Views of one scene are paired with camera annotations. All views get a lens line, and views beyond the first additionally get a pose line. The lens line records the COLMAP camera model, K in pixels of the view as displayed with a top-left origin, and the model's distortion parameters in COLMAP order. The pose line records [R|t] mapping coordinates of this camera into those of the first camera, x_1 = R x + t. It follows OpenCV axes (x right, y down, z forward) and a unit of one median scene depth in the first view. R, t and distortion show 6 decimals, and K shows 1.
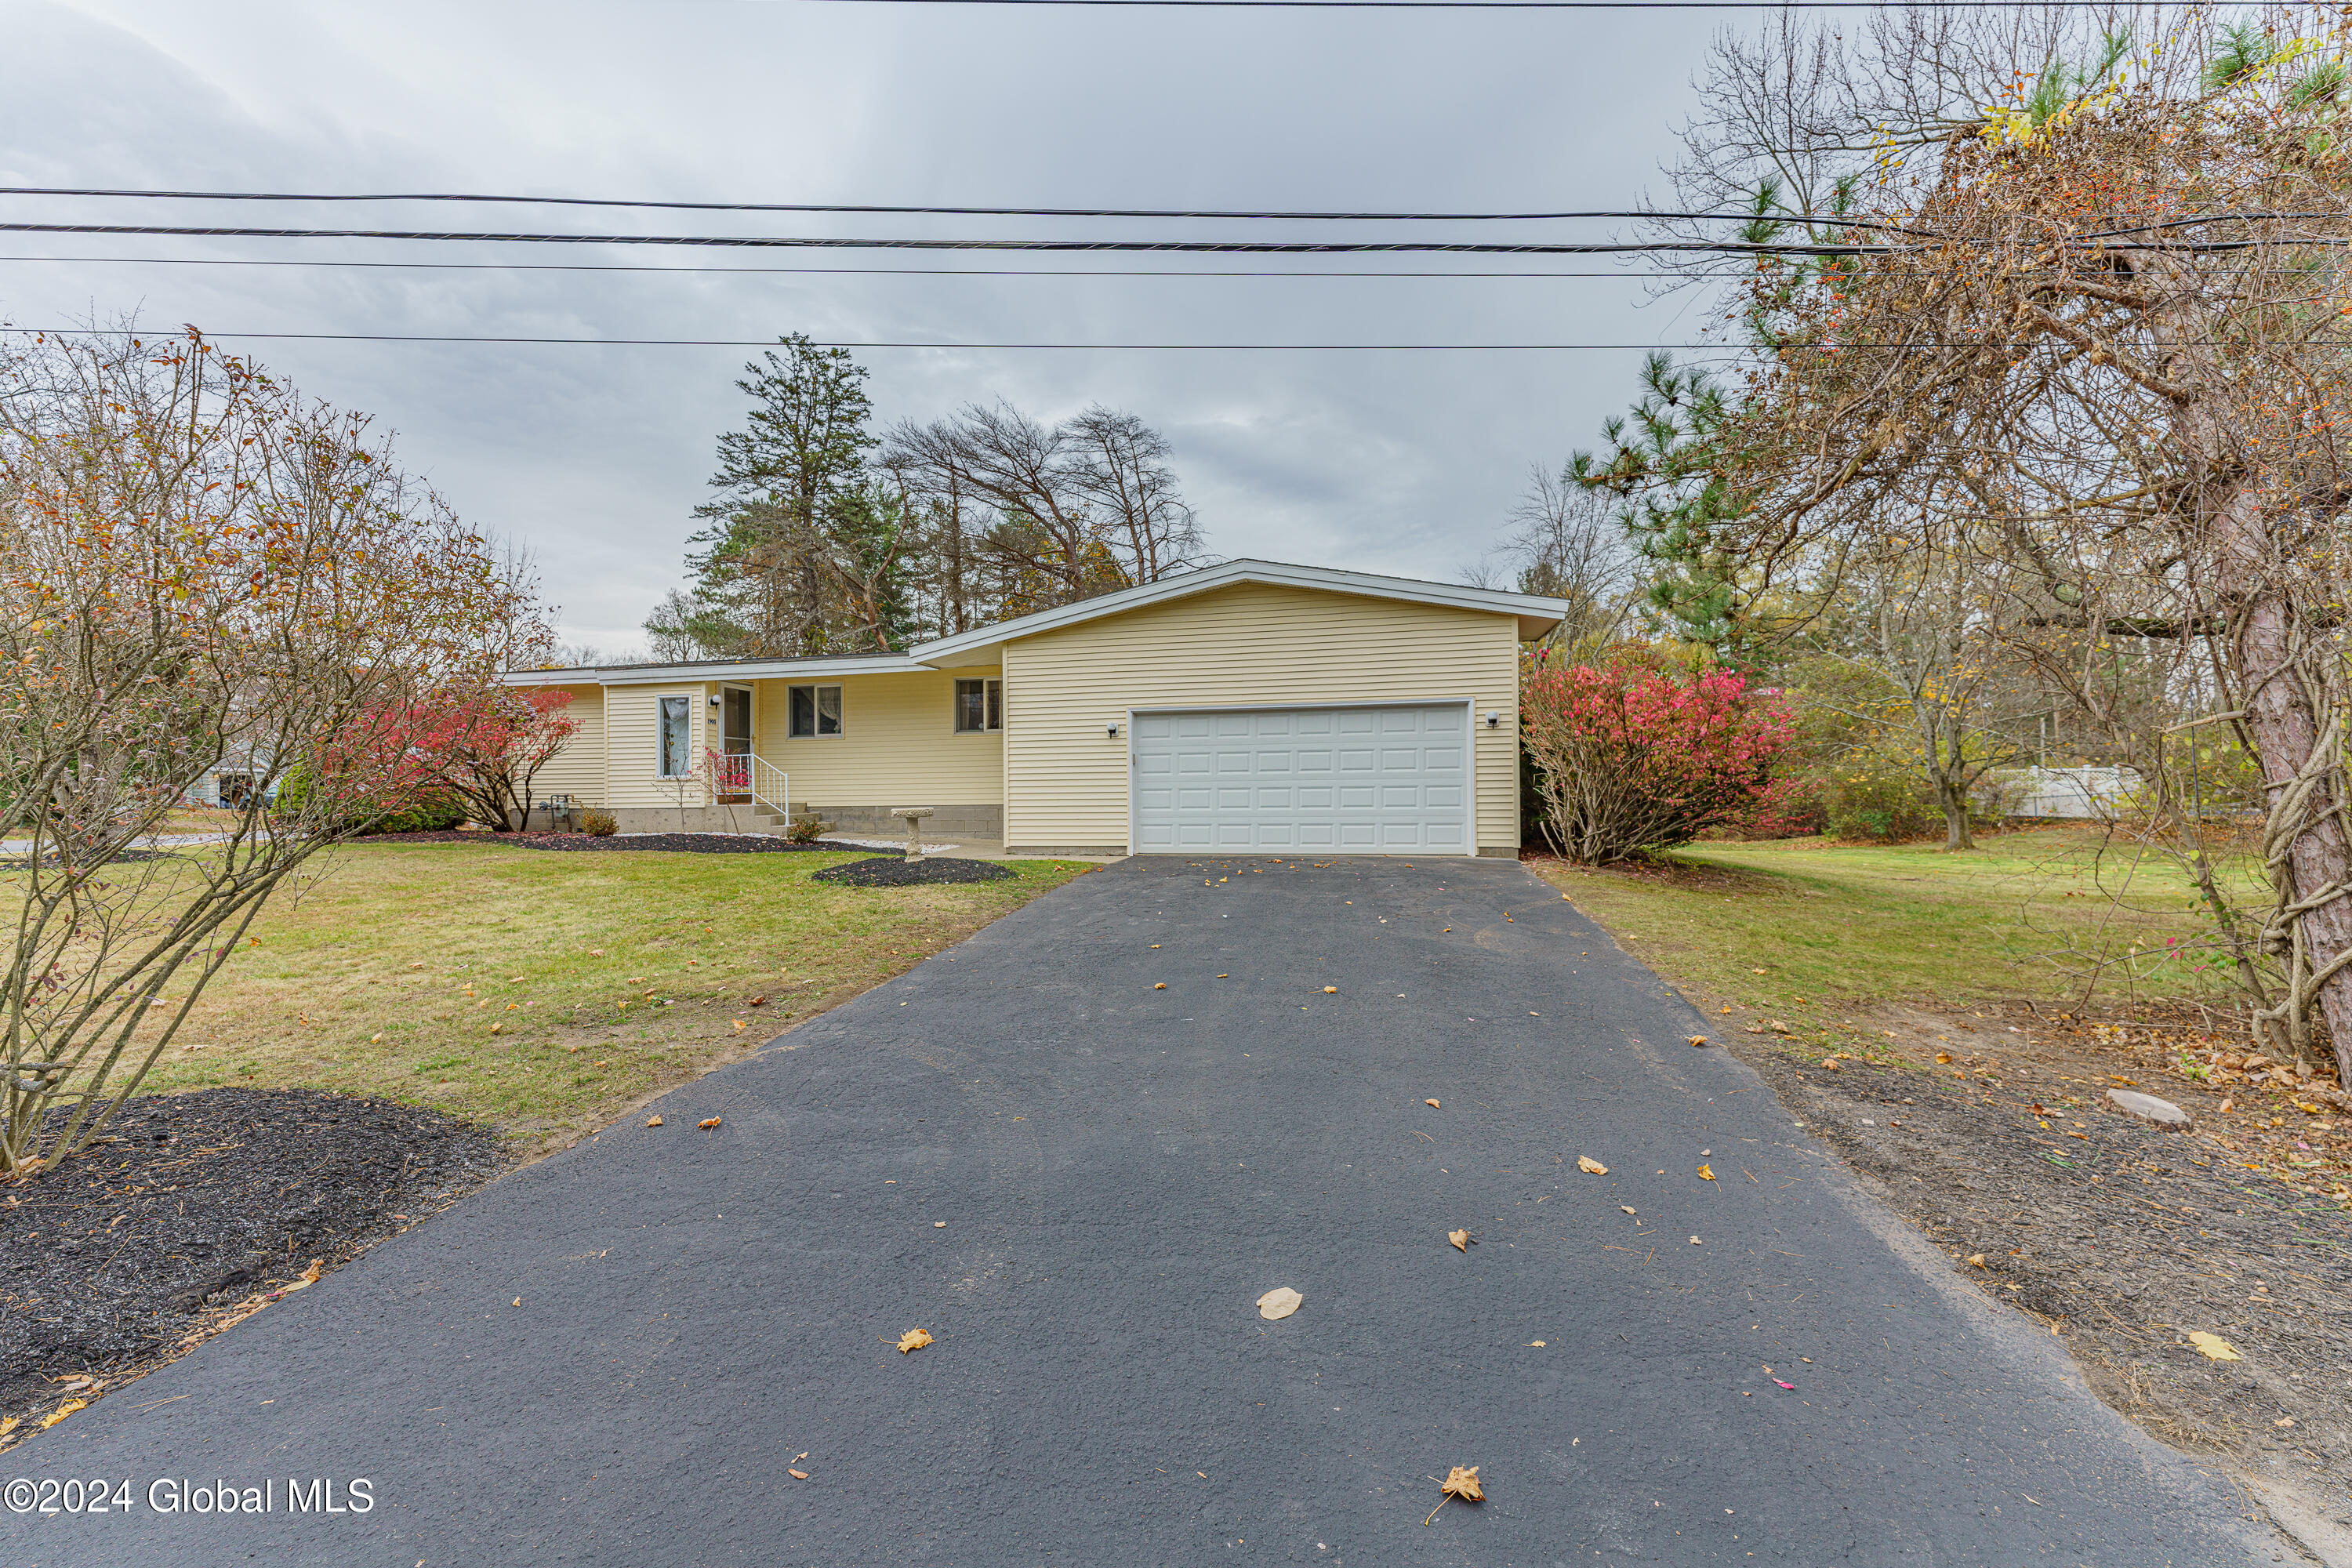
lens RADIAL K [[938.9, 0, 1176.0], [0, 938.9, 778.8], [0, 0, 1]] dist [0.000518, -0.000123]
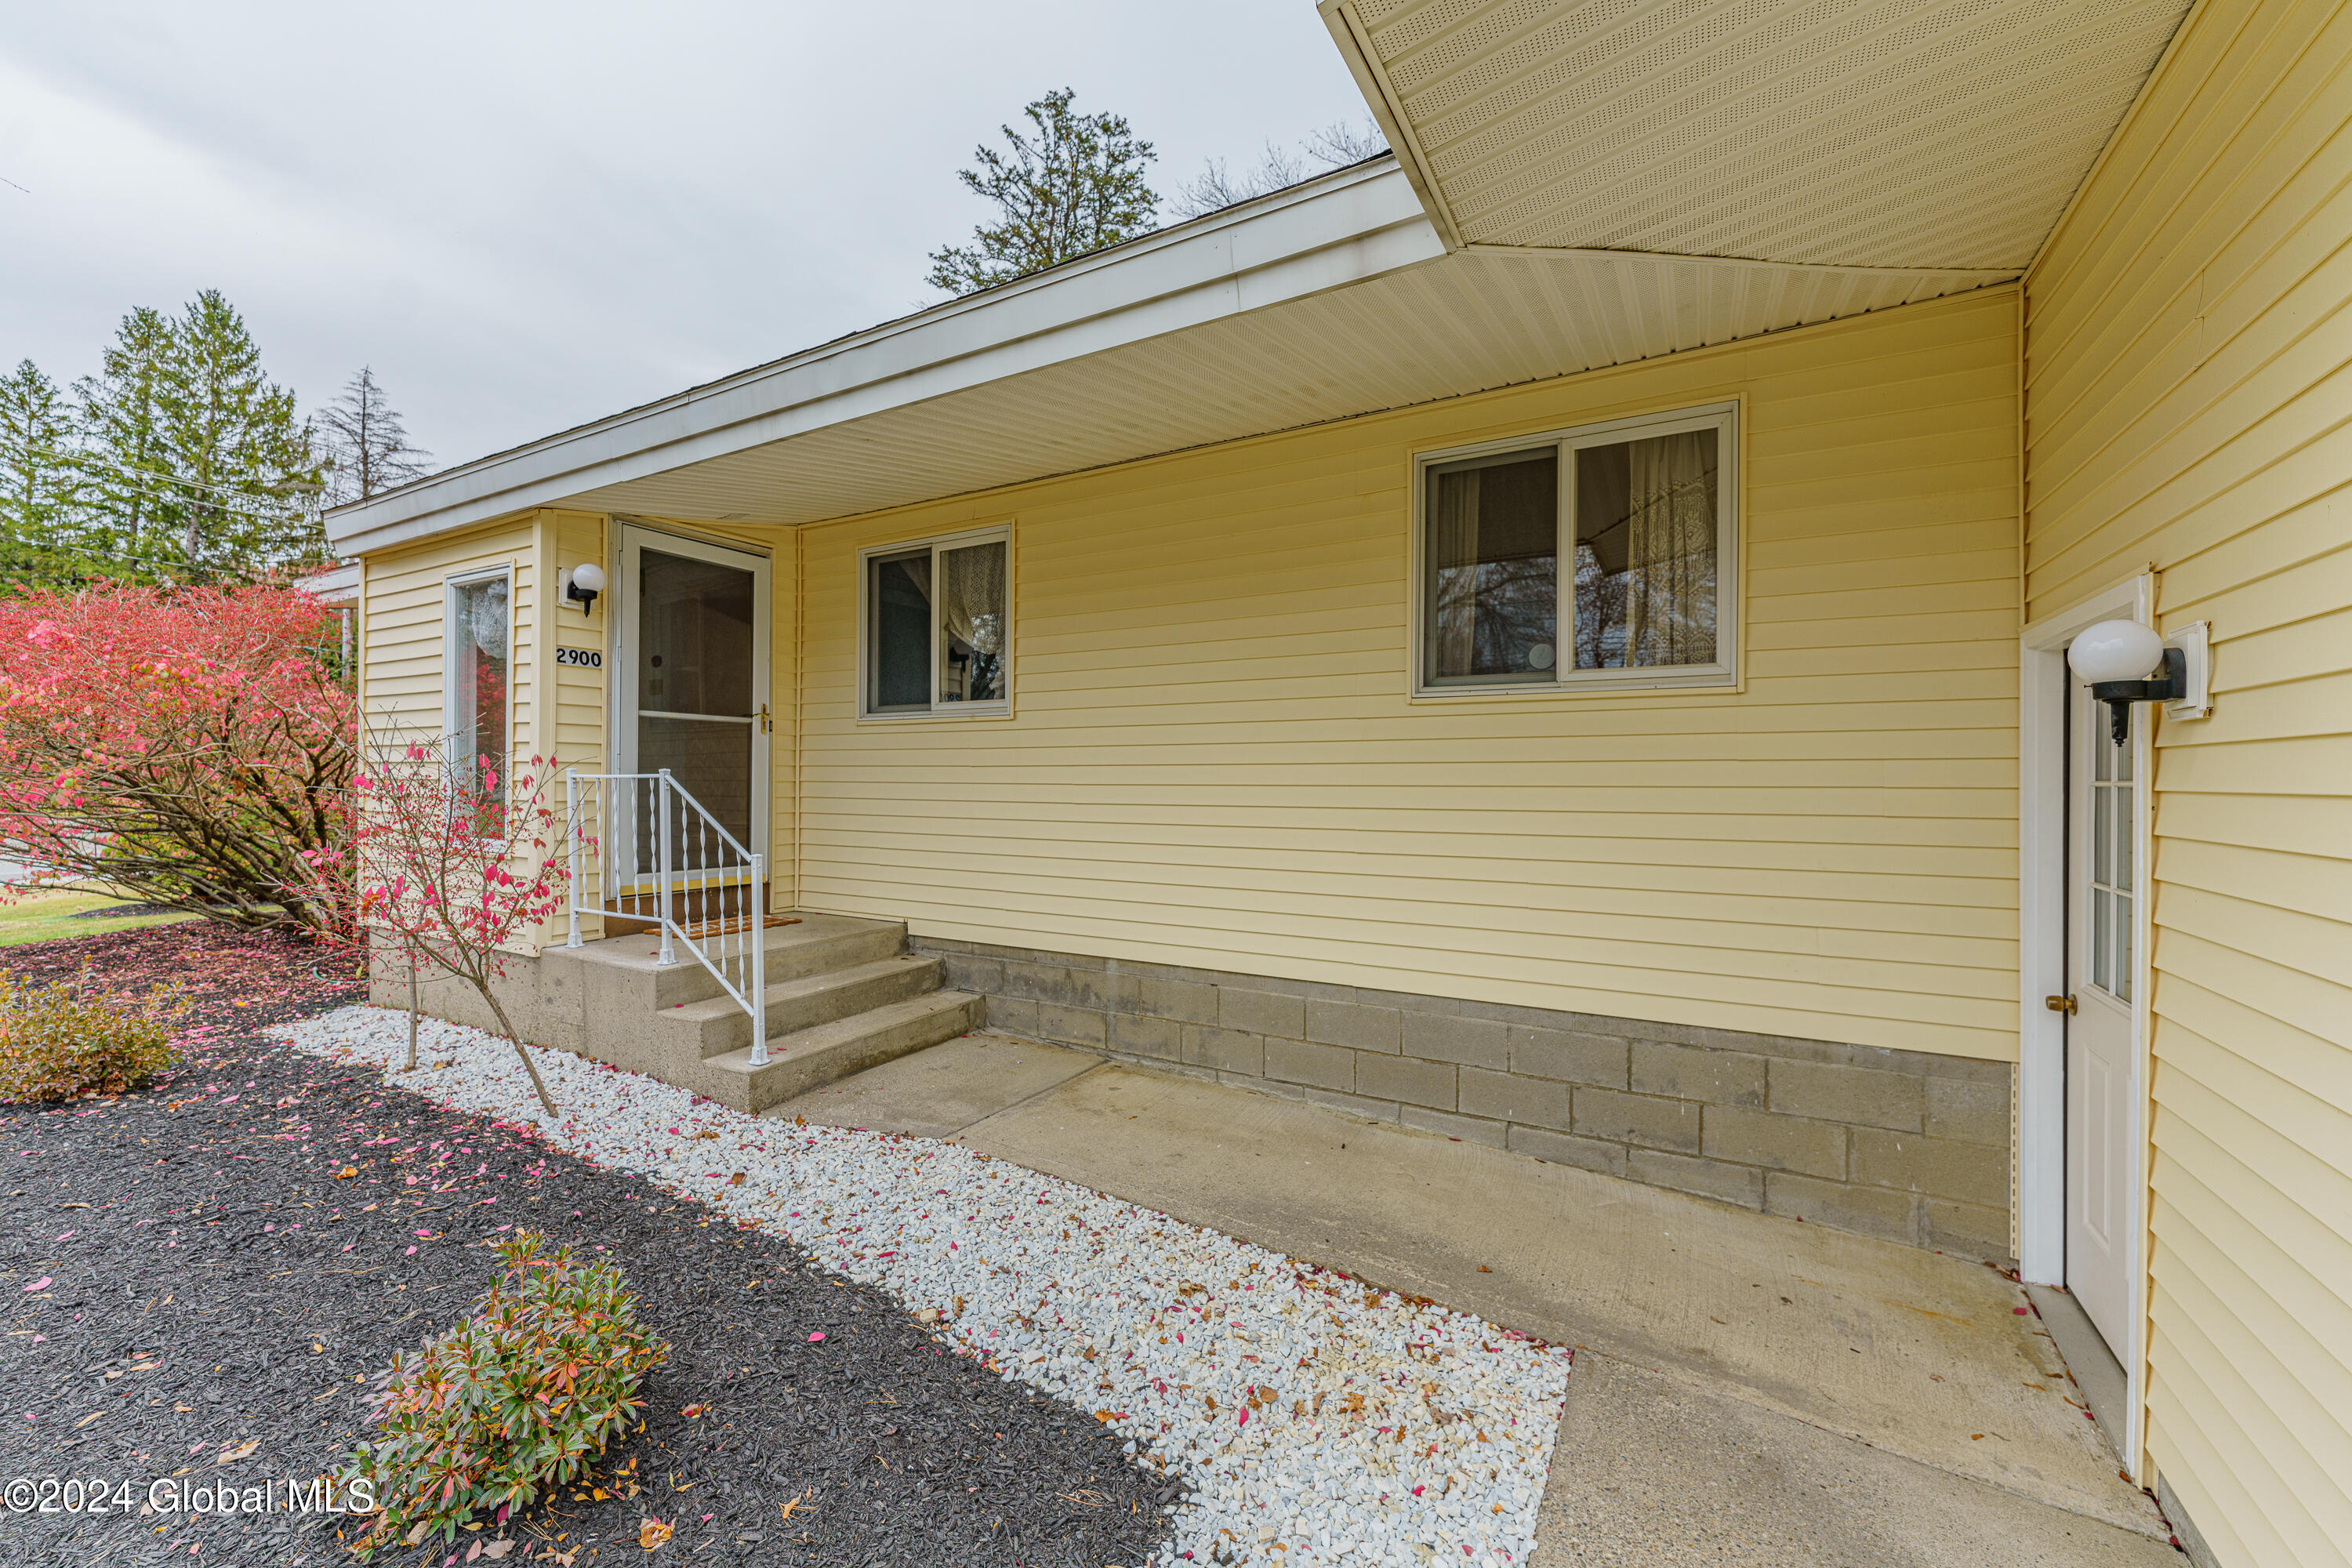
lens RADIAL K [[938.9, 0, 1176.0], [0, 938.9, 778.8], [0, 0, 1]] dist [0.000518, -0.000123]
pose [[0.953331, 0.015310, -0.301539, -0.158787], [-0.011357, 0.999825, 0.014858, -0.020653], [0.301714, -0.010740, 0.953338, 0.540033]]
